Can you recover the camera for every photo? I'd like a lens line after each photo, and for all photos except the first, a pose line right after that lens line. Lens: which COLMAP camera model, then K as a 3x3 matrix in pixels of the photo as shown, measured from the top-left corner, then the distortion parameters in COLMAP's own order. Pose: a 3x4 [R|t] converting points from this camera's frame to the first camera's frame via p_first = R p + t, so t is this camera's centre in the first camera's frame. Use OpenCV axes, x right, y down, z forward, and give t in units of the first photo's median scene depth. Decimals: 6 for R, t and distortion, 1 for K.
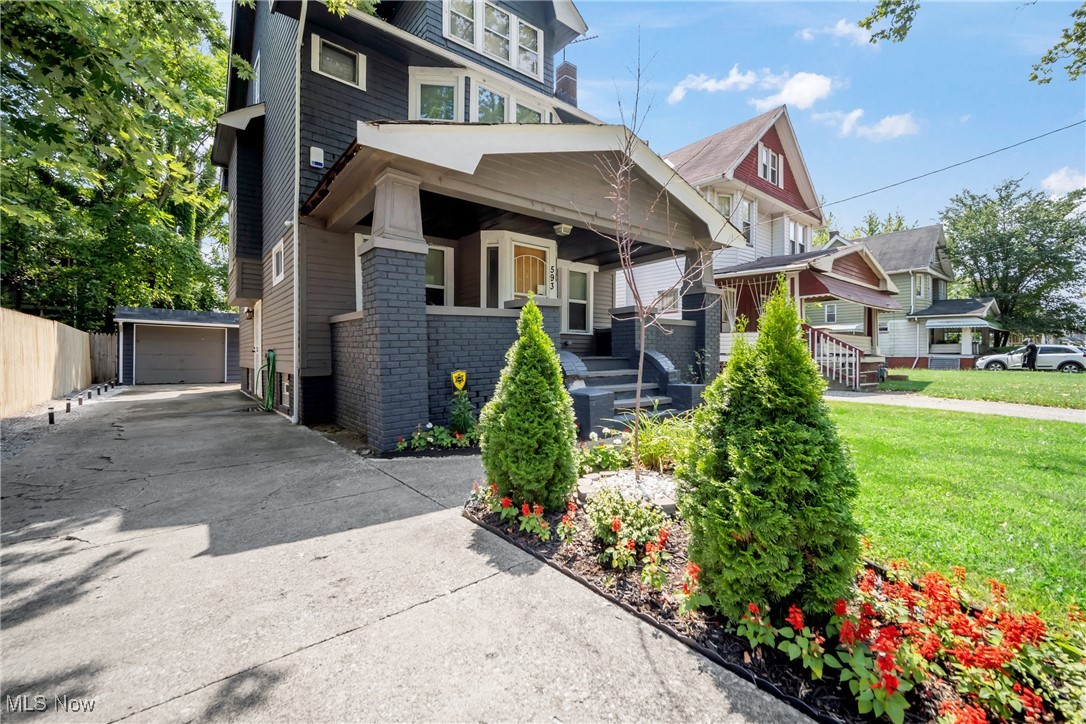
lens RADIAL K [[469.7, 0, 537.4], [0, 469.7, 354.5], [0, 0, 1]] dist [-0.003007, -0.000292]
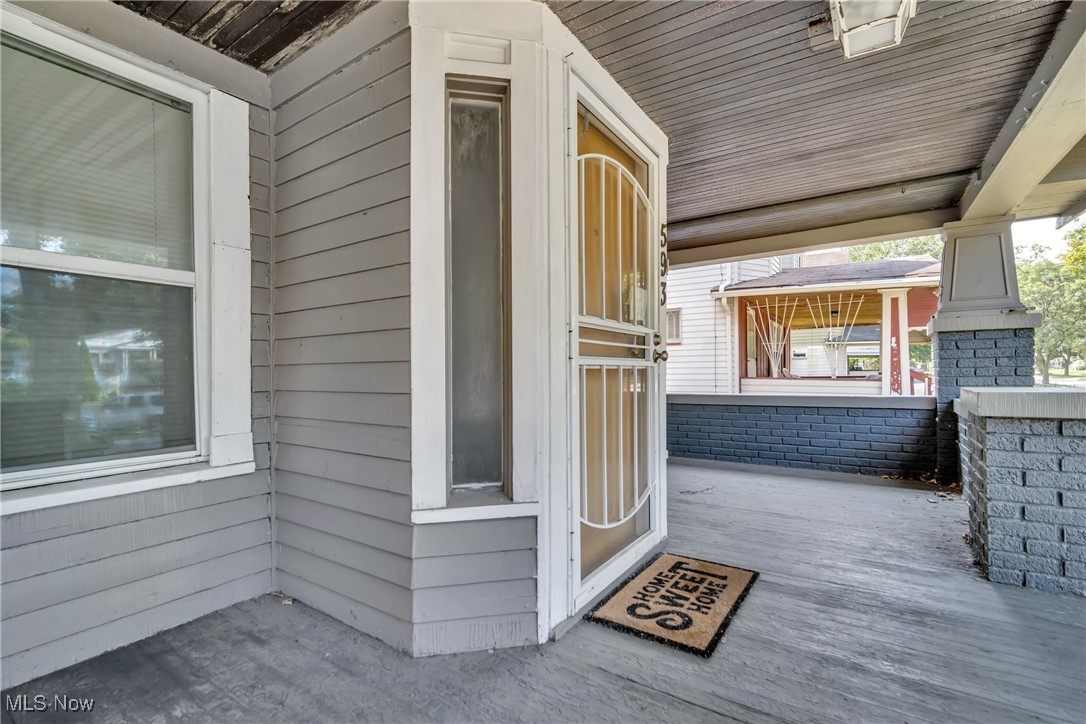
lens RADIAL K [[452.1, 0, 545.5], [0, 452.1, 351.4], [0, 0, 1]] dist [-0.002484, -0.000135]
pose [[0.967919, 0.004086, 0.251230, -0.100852], [0.005666, 0.999259, -0.038082, -0.095096], [-0.251199, 0.038284, 0.967178, 0.713630]]
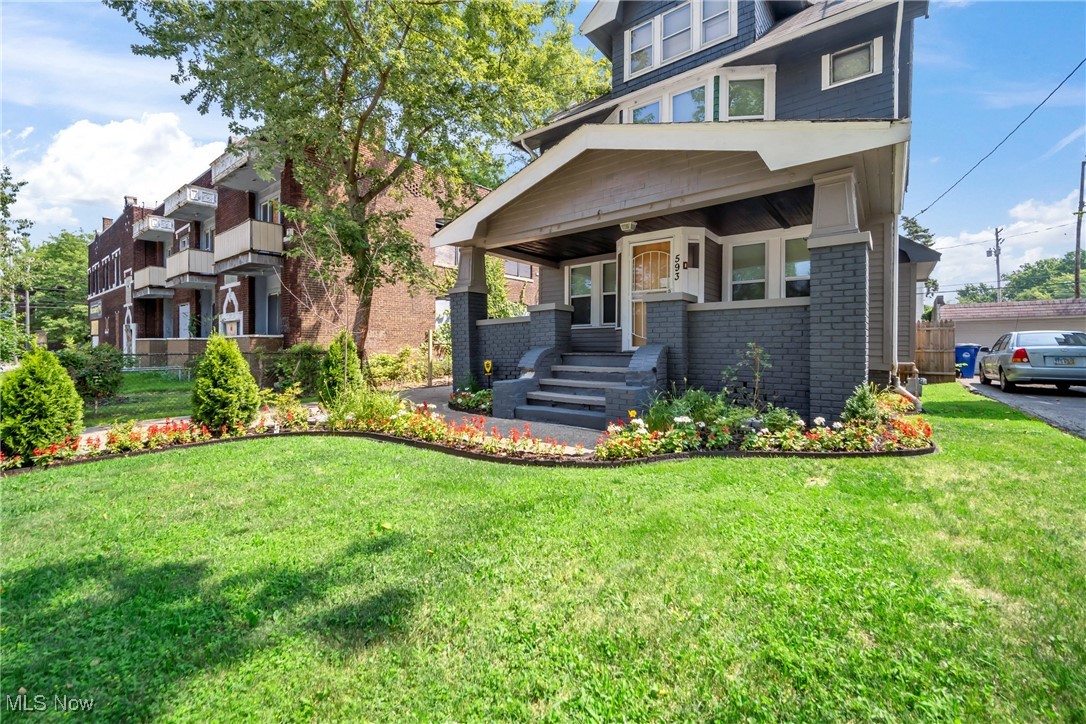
lens RADIAL K [[467.9, 0, 545.6], [0, 467.9, 338.3], [0, 0, 1]] dist [-0.021053, -0.000091]
pose [[0.189777, -0.015072, -0.981712, 0.840717], [0.001795, 0.999886, -0.015005, -0.008655], [0.981826, 0.001086, 0.189782, 0.535927]]
